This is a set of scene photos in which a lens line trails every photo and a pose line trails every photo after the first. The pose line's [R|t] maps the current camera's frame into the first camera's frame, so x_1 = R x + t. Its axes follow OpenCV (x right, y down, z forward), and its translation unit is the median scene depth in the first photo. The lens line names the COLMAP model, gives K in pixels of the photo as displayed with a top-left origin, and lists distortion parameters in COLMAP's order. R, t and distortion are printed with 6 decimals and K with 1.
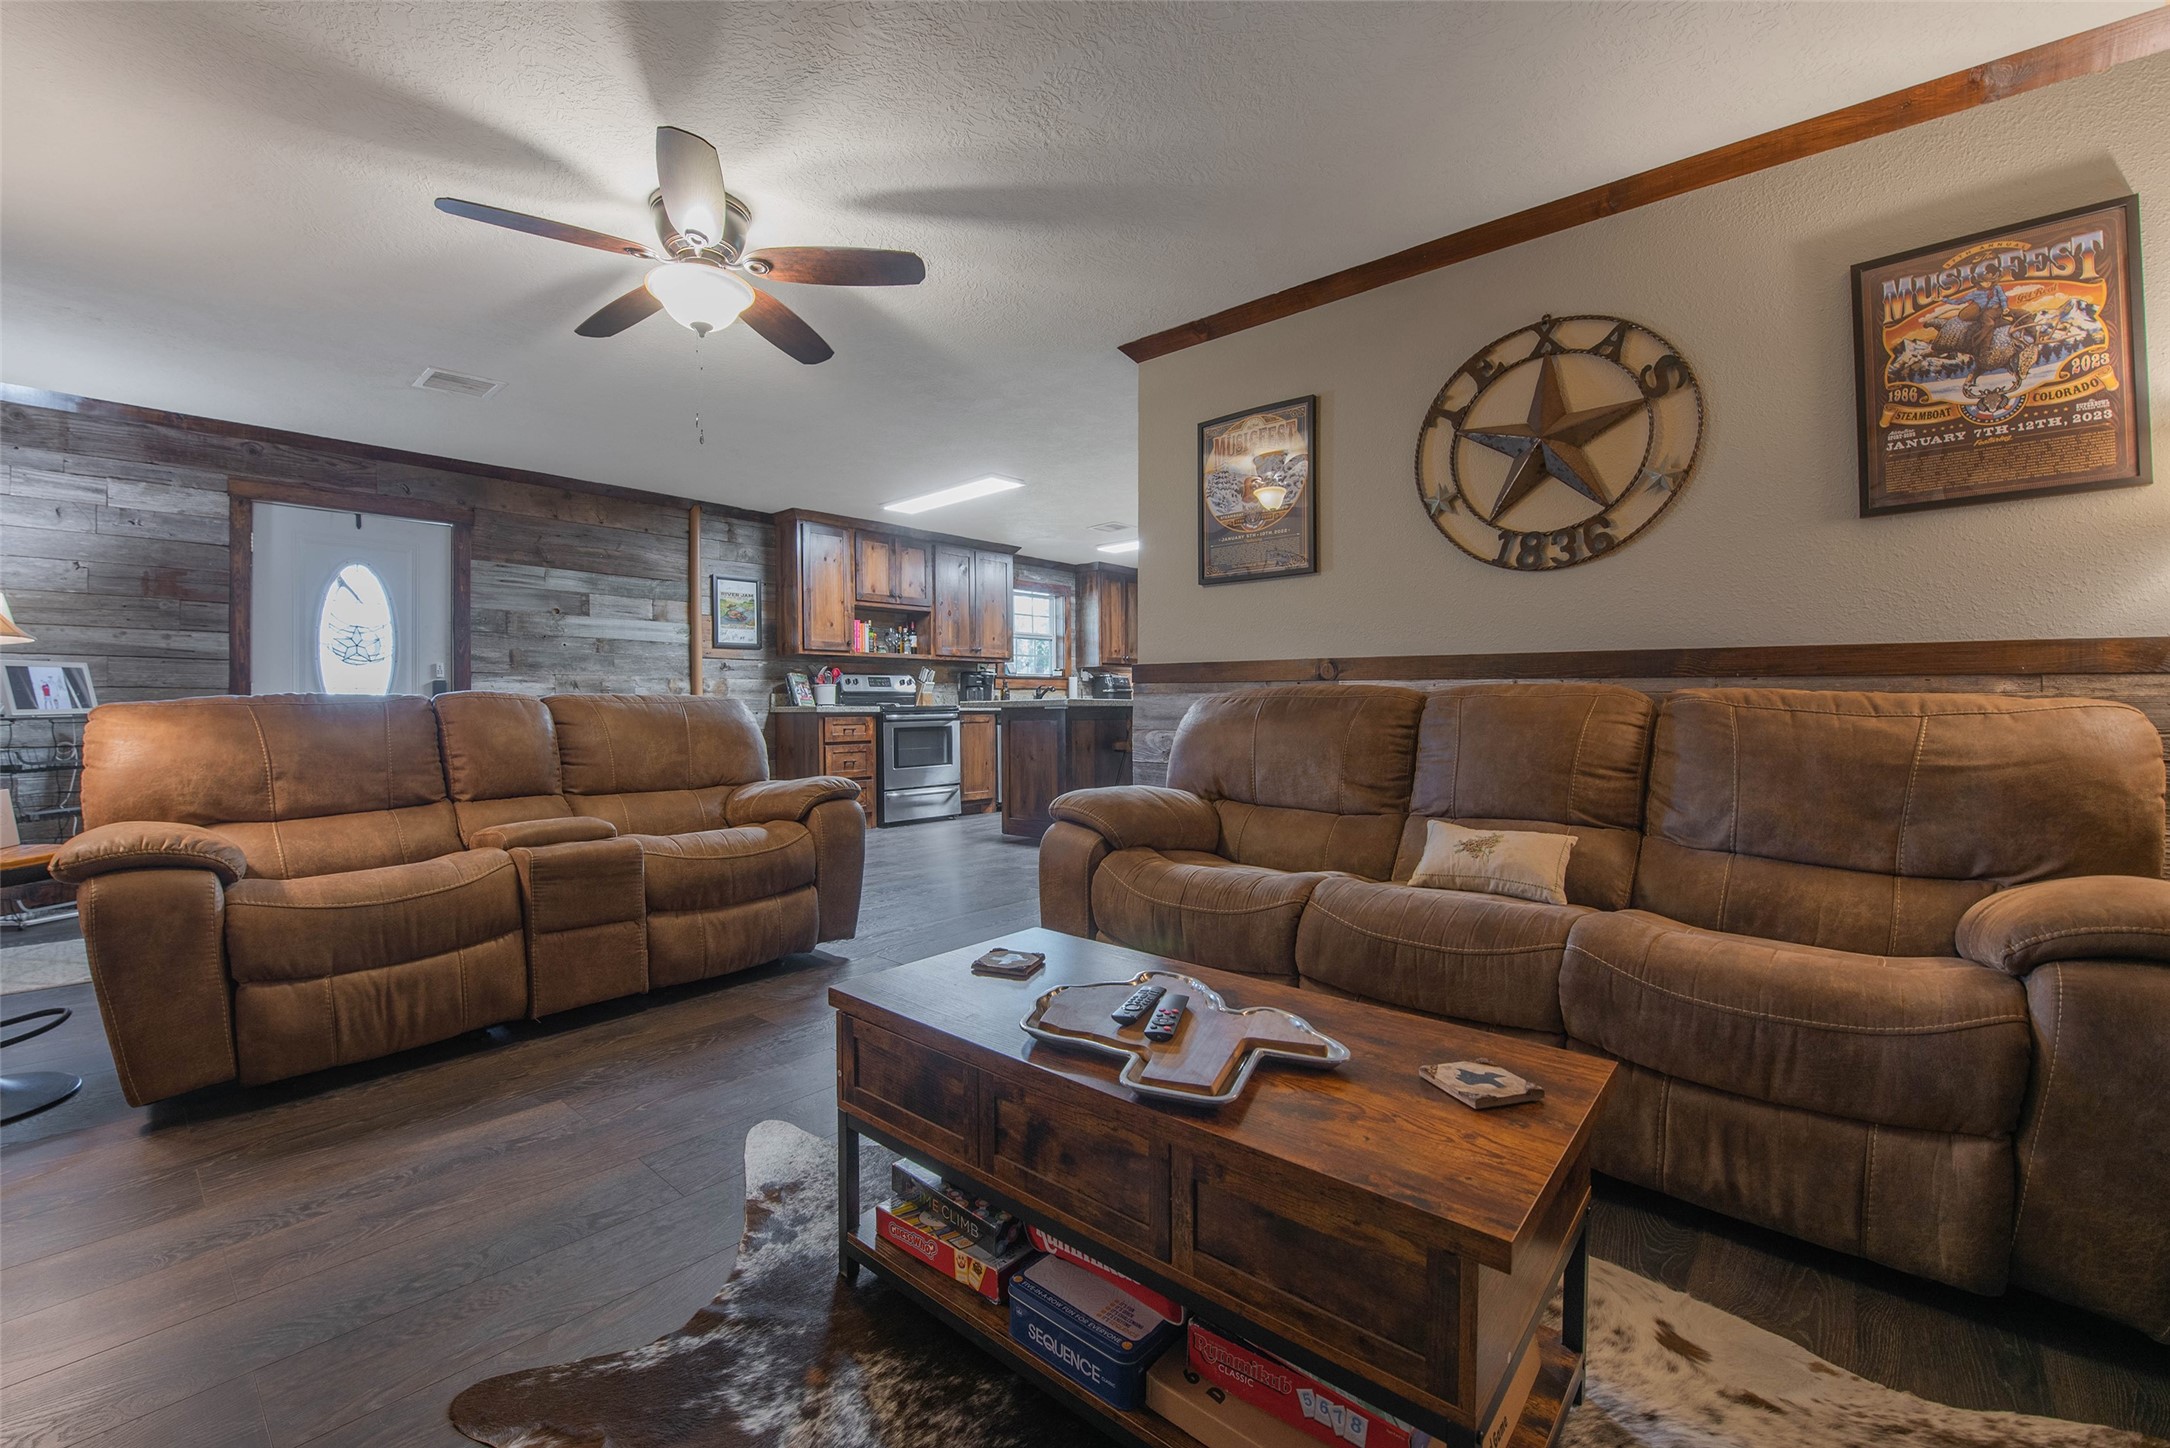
lens RADIAL K [[881.0, 0, 1091.1], [0, 881.0, 731.3], [0, 0, 1]] dist [-0.019810, -0.000453]
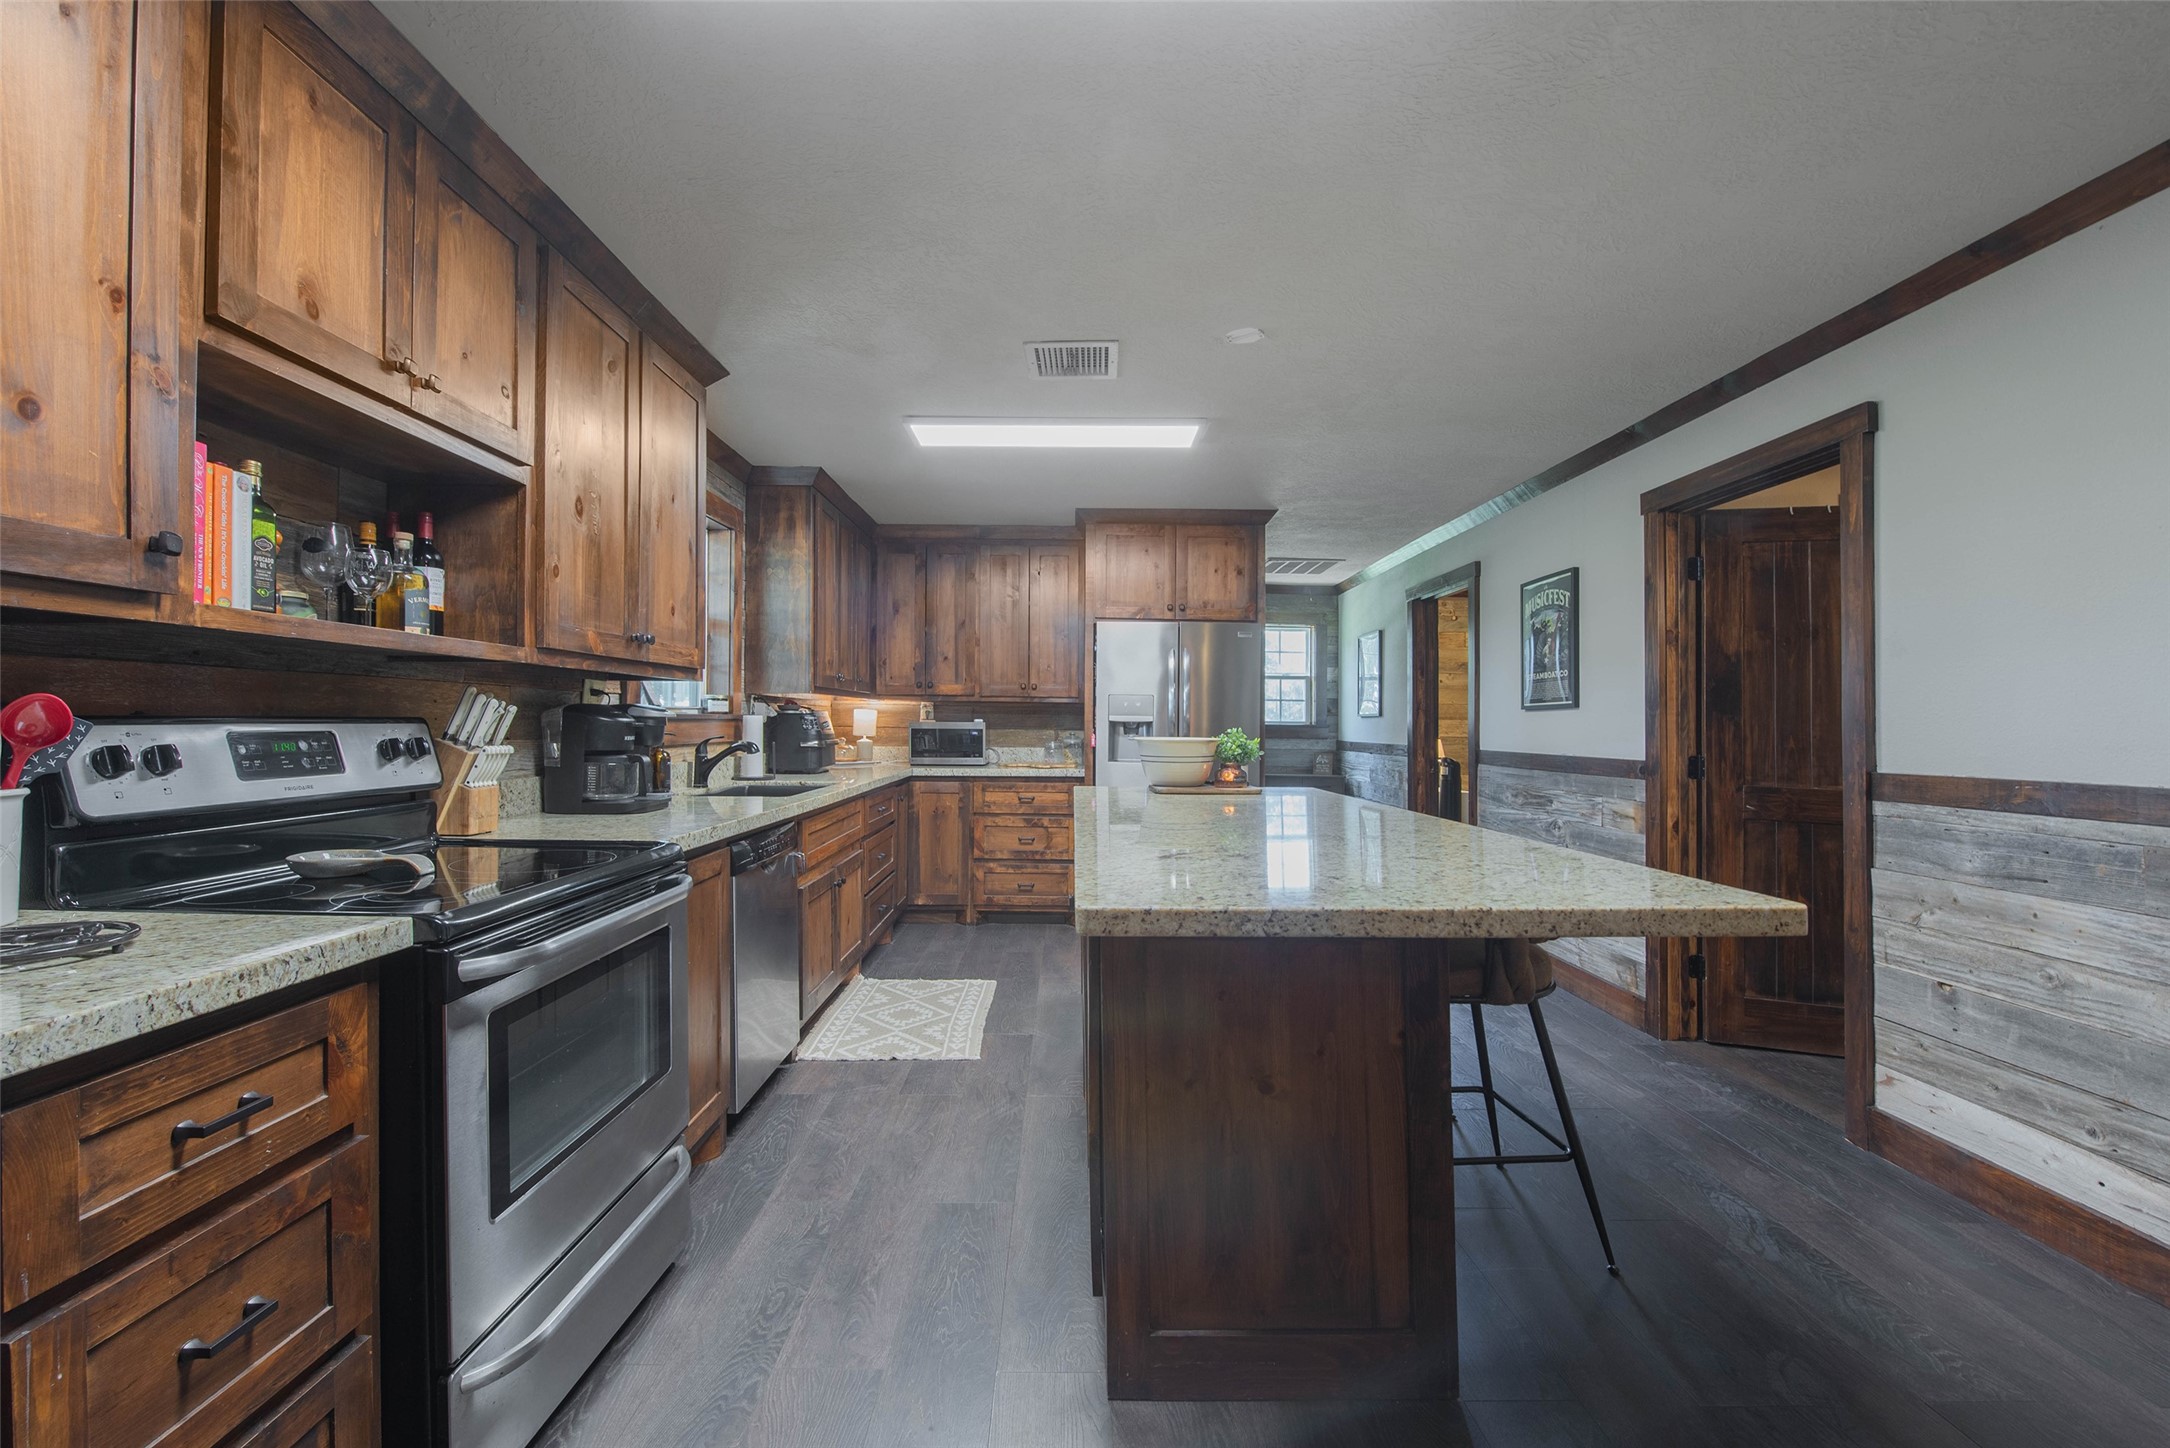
lens RADIAL K [[867.1, 0, 1076.5], [0, 867.1, 728.7], [0, 0, 1]] dist [-0.000880, -0.007829]
pose [[0.759052, 0.012626, 0.650908, -0.249870], [0.000096, 0.999810, -0.019506, -0.062659], [-0.651030, 0.014869, 0.758906, 0.764089]]
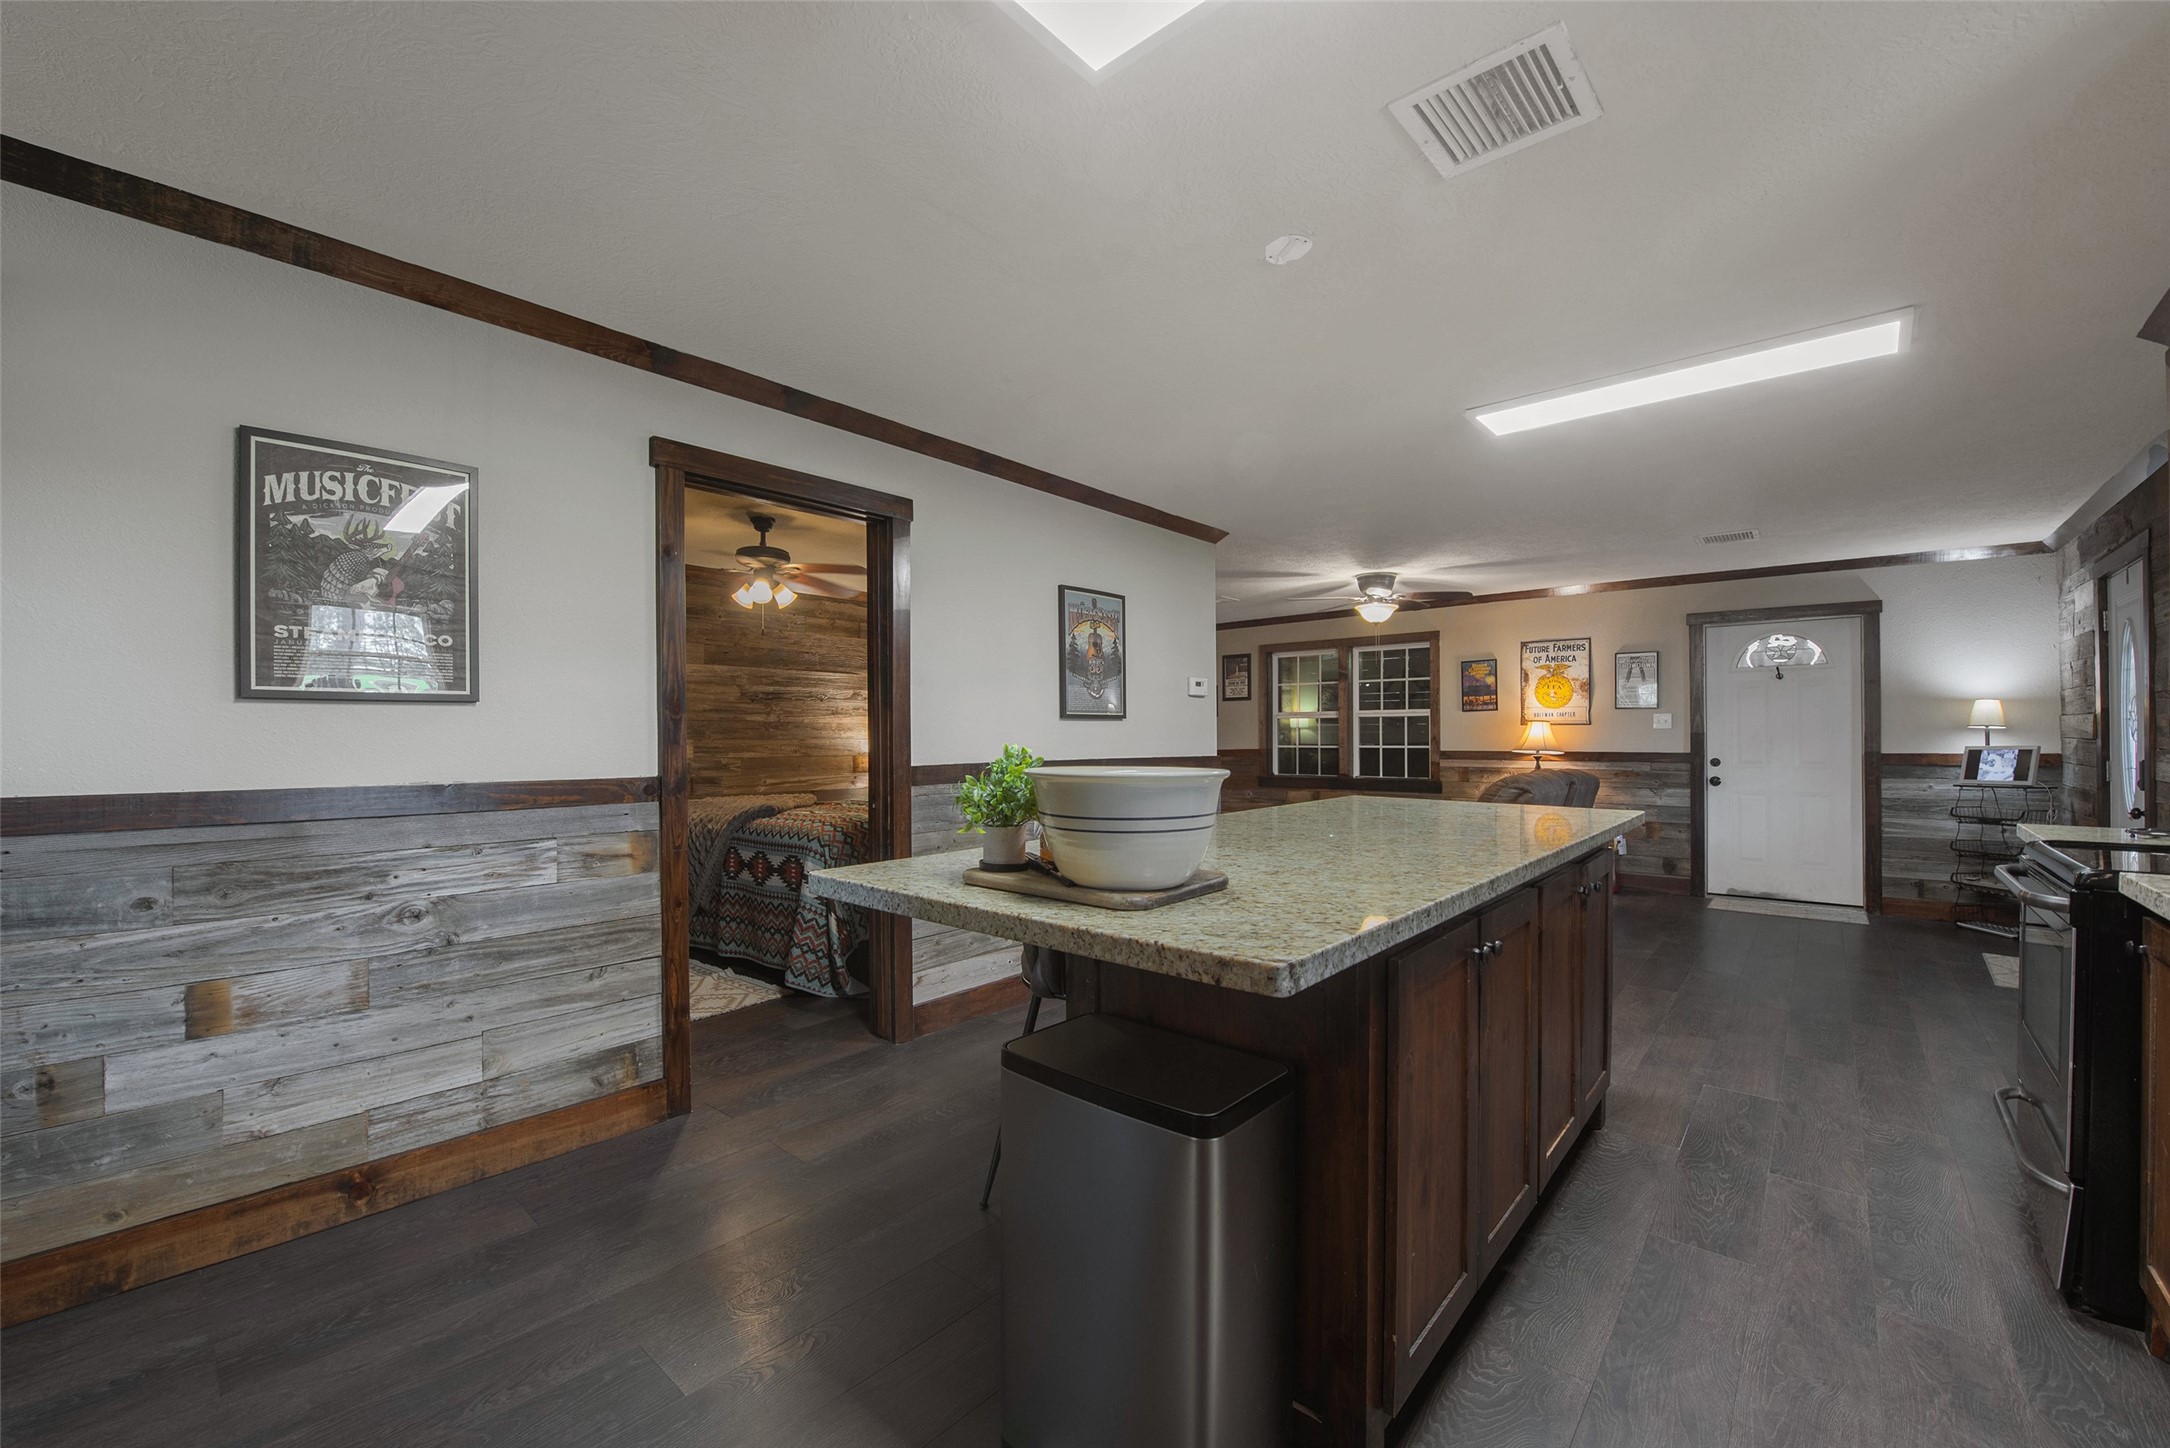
lens RADIAL K [[867.1, 0, 1076.5], [0, 867.1, 728.7], [0, 0, 1]] dist [-0.000880, -0.007829]
pose [[-0.999761, 0.009654, 0.019629, 0.126076], [0.009979, 0.999813, 0.016541, -0.079961], [-0.019466, 0.016733, -0.999670, 1.313427]]
